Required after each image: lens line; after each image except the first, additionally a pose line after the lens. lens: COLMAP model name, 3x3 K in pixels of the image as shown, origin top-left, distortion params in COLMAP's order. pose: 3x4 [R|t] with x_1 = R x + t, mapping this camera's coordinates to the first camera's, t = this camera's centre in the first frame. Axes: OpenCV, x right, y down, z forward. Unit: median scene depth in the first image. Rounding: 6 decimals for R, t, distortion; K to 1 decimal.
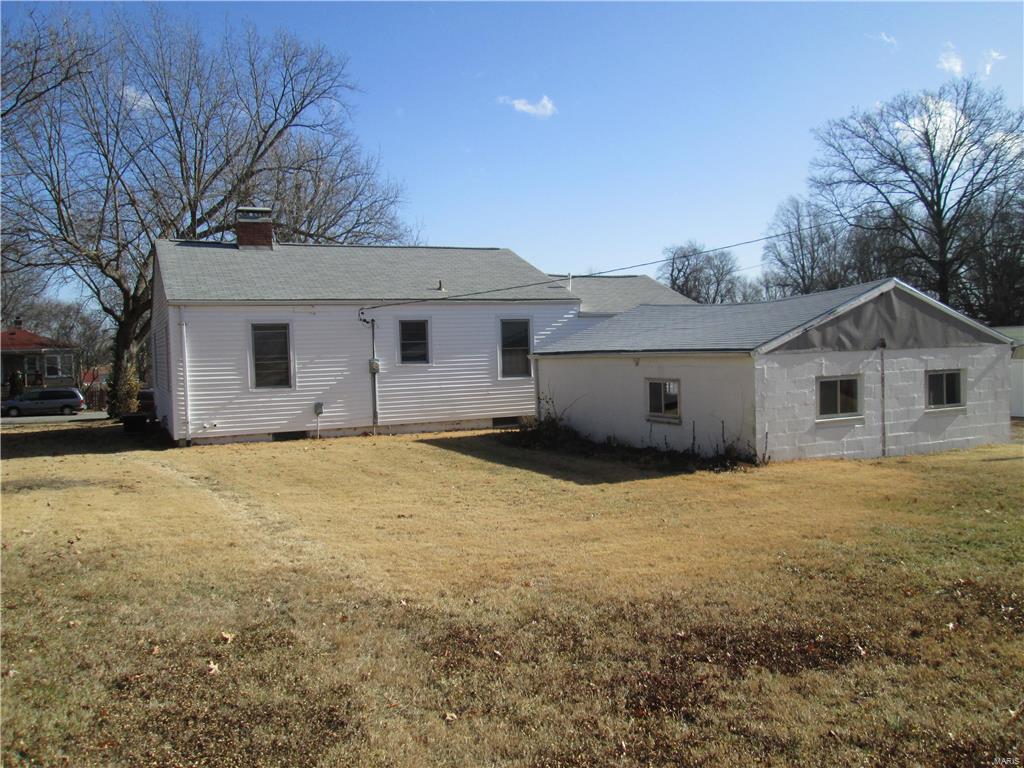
lens RADIAL K [[833.6, 0, 509.0], [0, 833.6, 383.8], [0, 0, 1]] dist [-0.026206, 0.013093]
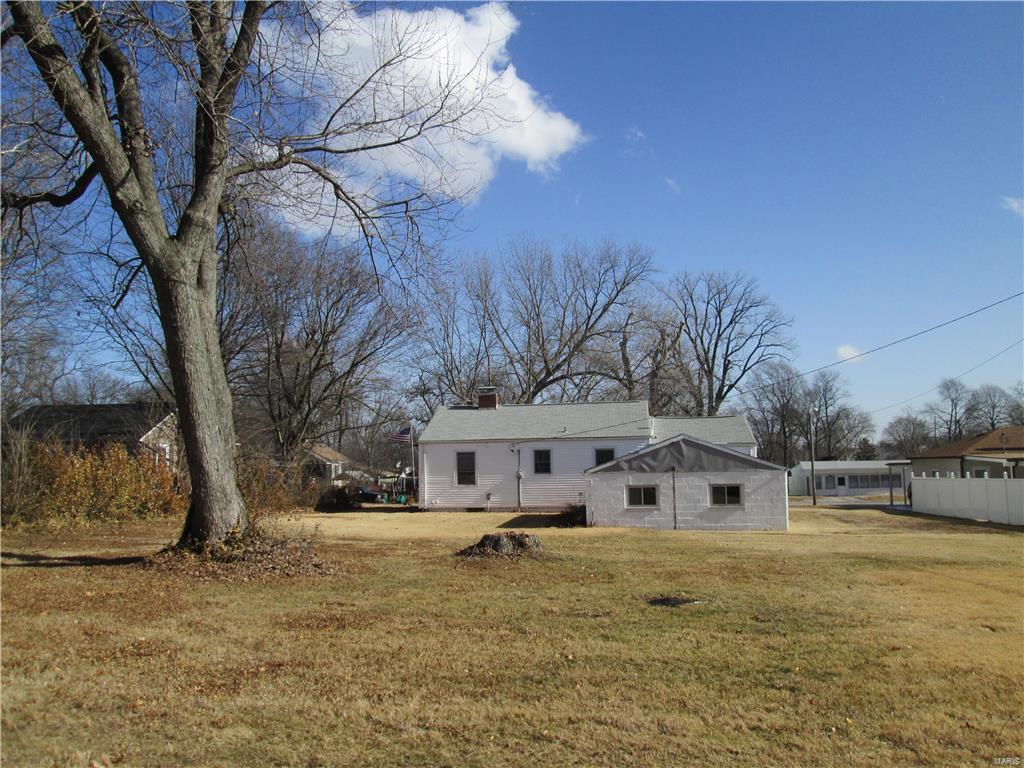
lens RADIAL K [[833.6, 0, 526.9], [0, 833.6, 406.6], [0, 0, 1]] dist [-0.026206, 0.013093]
pose [[0.843779, -0.021886, -0.536244, 0.901448], [-0.030911, 0.995528, -0.089269, -0.007919], [0.535800, 0.091899, 0.839329, -0.593544]]
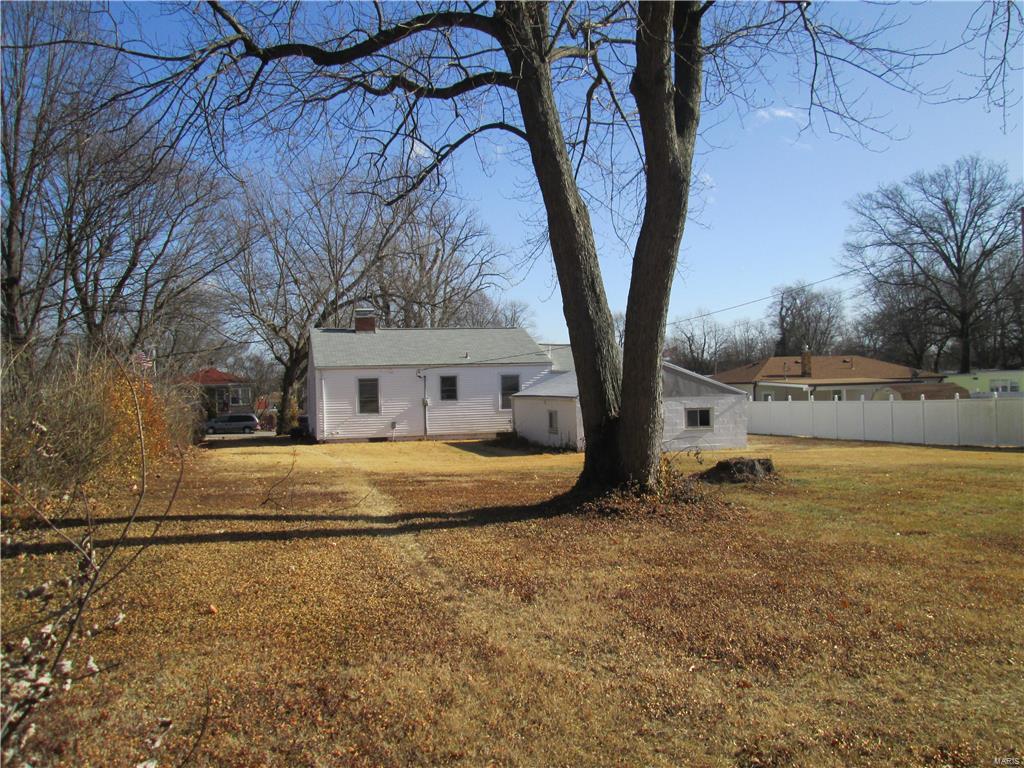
lens RADIAL K [[833.6, 0, 511.2], [0, 833.6, 400.3], [0, 0, 1]] dist [-0.026206, 0.013093]
pose [[0.985942, 0.010704, -0.166742, 0.335761], [-0.013708, 0.999764, -0.016873, 0.002792], [0.166522, 0.018922, 0.985856, -0.769610]]
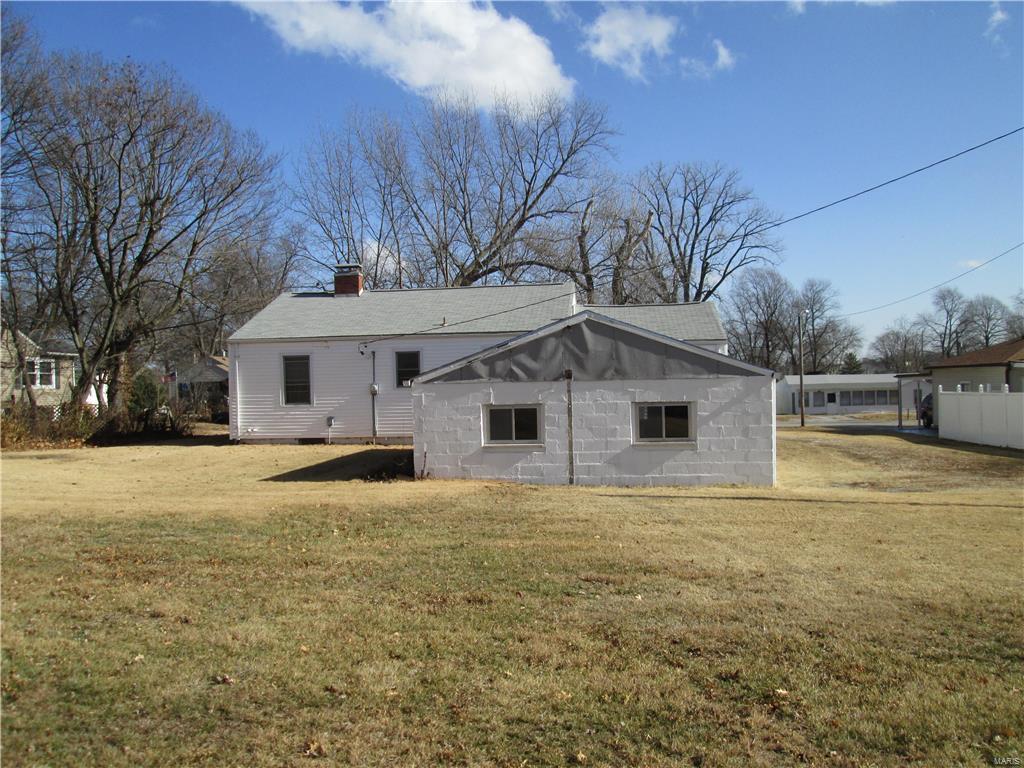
lens RADIAL K [[833.6, 0, 516.8], [0, 833.6, 385.7], [0, 0, 1]] dist [-0.026206, 0.013093]
pose [[0.847943, 0.014397, -0.529891, 0.719127], [-0.027154, 0.999498, -0.016297, -0.012472], [0.529391, 0.028208, 0.847909, 0.061681]]
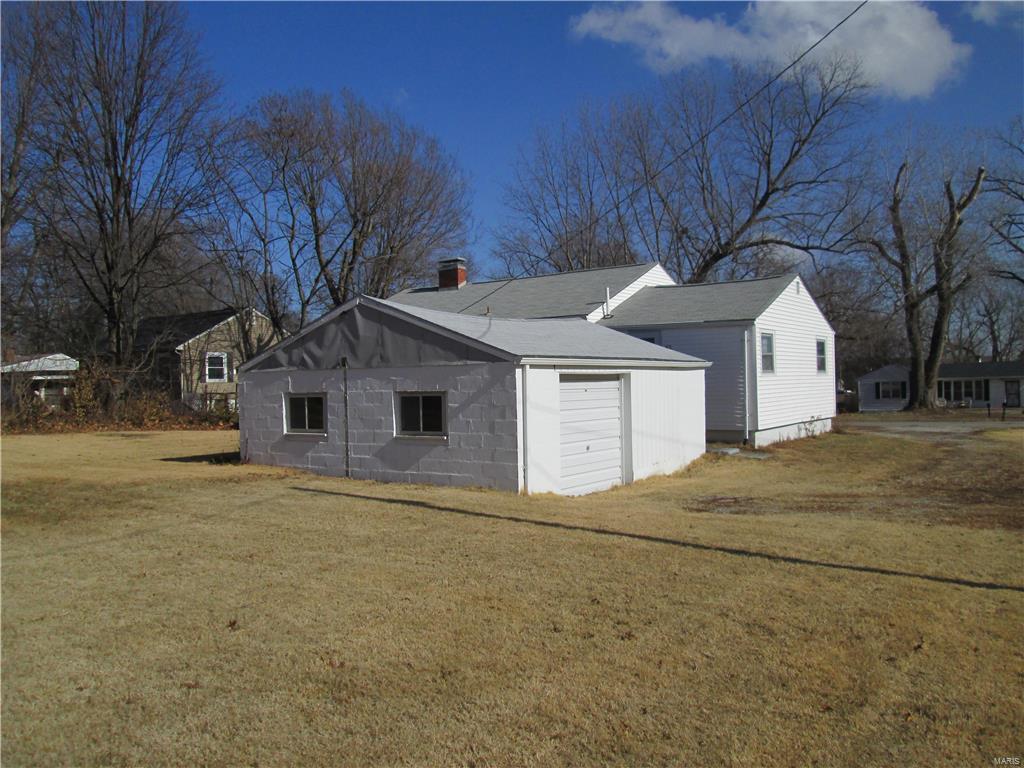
lens RADIAL K [[833.6, 0, 508.8], [0, 833.6, 392.2], [0, 0, 1]] dist [-0.026206, 0.013093]
pose [[0.492678, 0.028501, -0.869745, 1.074480], [-0.033014, 0.999356, 0.014047, -0.025654], [0.869585, 0.021793, 0.493302, 0.515572]]
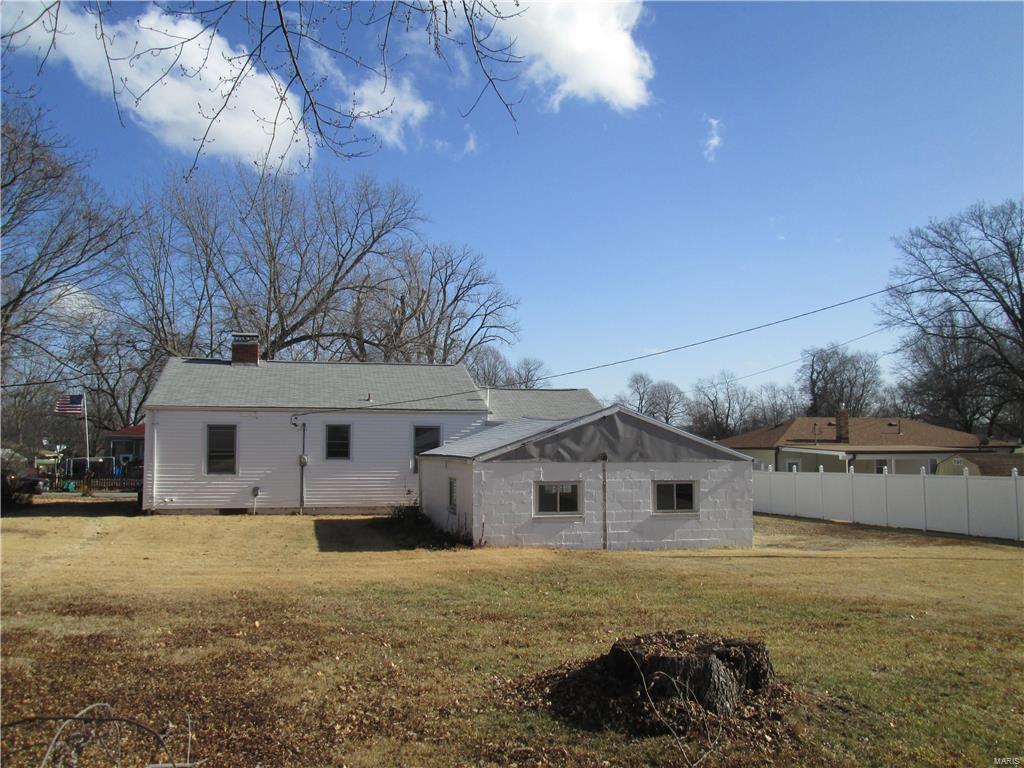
lens RADIAL K [[833.6, 0, 501.9], [0, 833.6, 408.8], [0, 0, 1]] dist [-0.026206, 0.013093]
pose [[0.977199, 0.023860, -0.210982, 0.426518], [-0.041614, 0.995917, -0.080111, -0.010875], [0.208209, 0.087064, 0.974202, -0.194201]]
